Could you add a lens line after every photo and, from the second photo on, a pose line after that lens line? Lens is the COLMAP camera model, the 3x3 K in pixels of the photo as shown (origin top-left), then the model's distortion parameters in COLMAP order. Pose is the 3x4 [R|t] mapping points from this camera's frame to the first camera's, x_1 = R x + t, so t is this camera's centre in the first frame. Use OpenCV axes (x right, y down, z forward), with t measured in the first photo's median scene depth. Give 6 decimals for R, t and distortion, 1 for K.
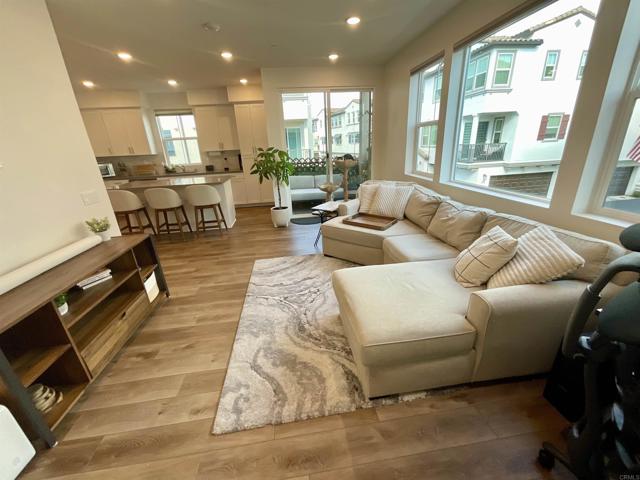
lens RADIAL K [[261.9, 0, 319.7], [0, 261.9, 238.3], [0, 0, 1]] dist [-0.002443, 0.001654]
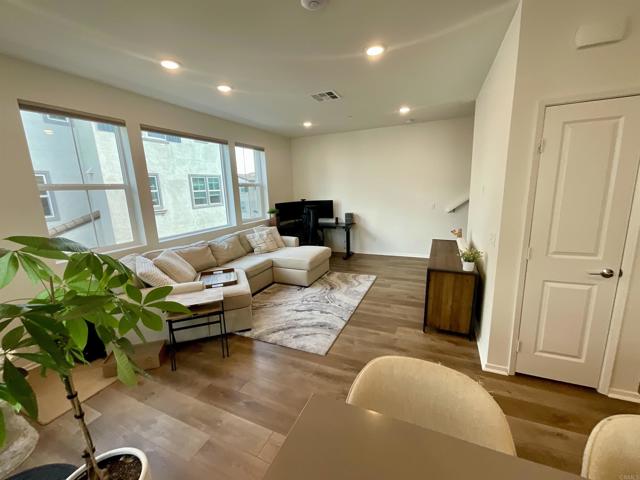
lens RADIAL K [[261.9, 0, 322.5], [0, 261.9, 241.7], [0, 0, 1]] dist [-0.002443, 0.001654]
pose [[-0.851876, -0.028669, 0.522958, -0.642874], [0.249463, 0.855750, 0.453277, -0.526504], [-0.460516, 0.516594, -0.721842, 1.455160]]
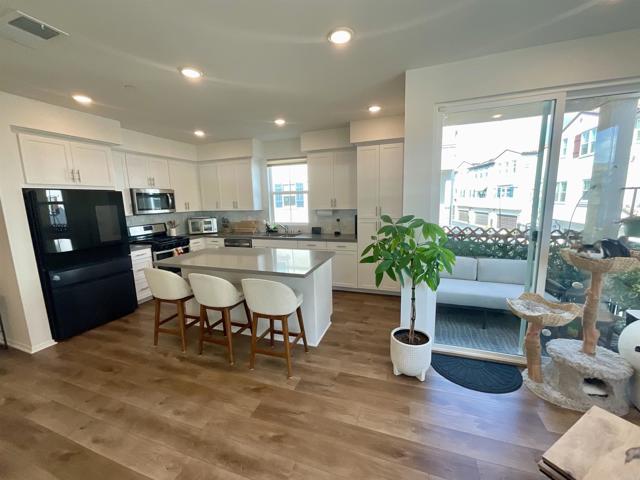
lens RADIAL K [[261.9, 0, 320.7], [0, 261.9, 239.5], [0, 0, 1]] dist [-0.002443, 0.001654]
pose [[0.892619, 0.092696, -0.441179, -0.156947], [-0.169669, 0.975753, -0.138267, -0.290938], [0.417665, 0.198274, 0.886703, 0.712188]]
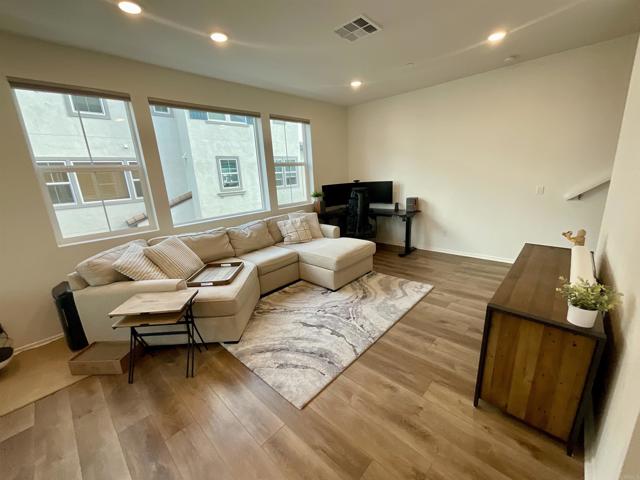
lens RADIAL K [[261.9, 0, 320.8], [0, 261.9, 240.6], [0, 0, 1]] dist [-0.002443, 0.001654]
pose [[-0.631978, -0.115761, 0.766292, -0.648158], [0.342251, 0.845447, 0.409981, -0.386897], [-0.695318, 0.521363, -0.494685, 1.133075]]
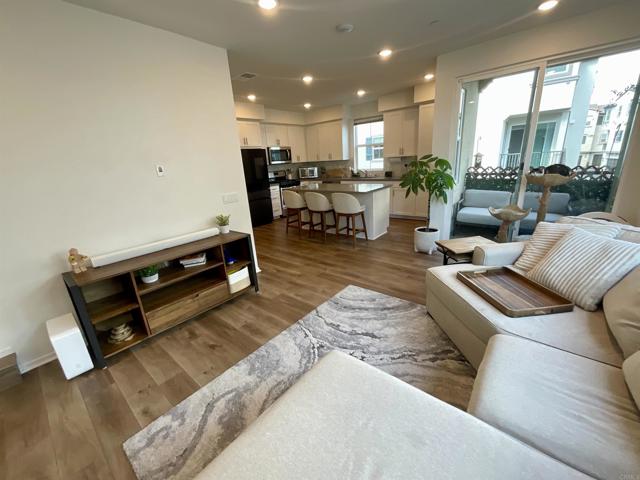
lens RADIAL K [[261.9, 0, 320.9], [0, 261.9, 237.7], [0, 0, 1]] dist [-0.002443, 0.001654]
pose [[0.682821, 0.216196, -0.697864, 0.287910], [-0.221605, 0.971500, 0.084139, -0.131651], [0.696165, 0.097199, 0.711271, 0.312336]]
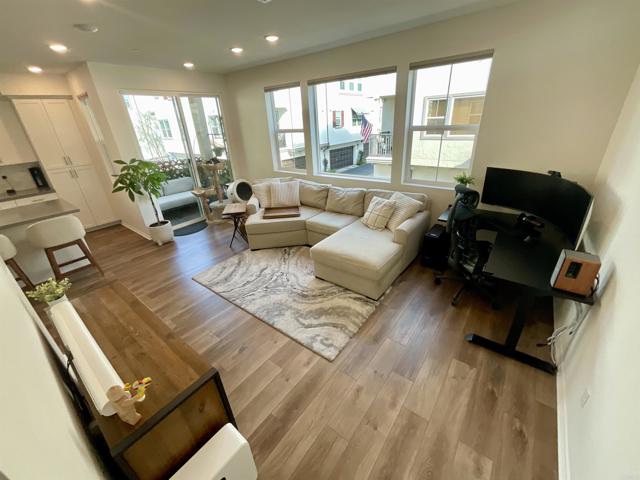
lens RADIAL K [[261.9, 0, 319.7], [0, 261.9, 239.3], [0, 0, 1]] dist [-0.002443, 0.001654]
pose [[0.710907, -0.286599, 0.642240, -0.532199], [0.257169, 0.955891, 0.141901, -0.073851], [-0.654581, 0.064286, 0.753254, -0.067977]]
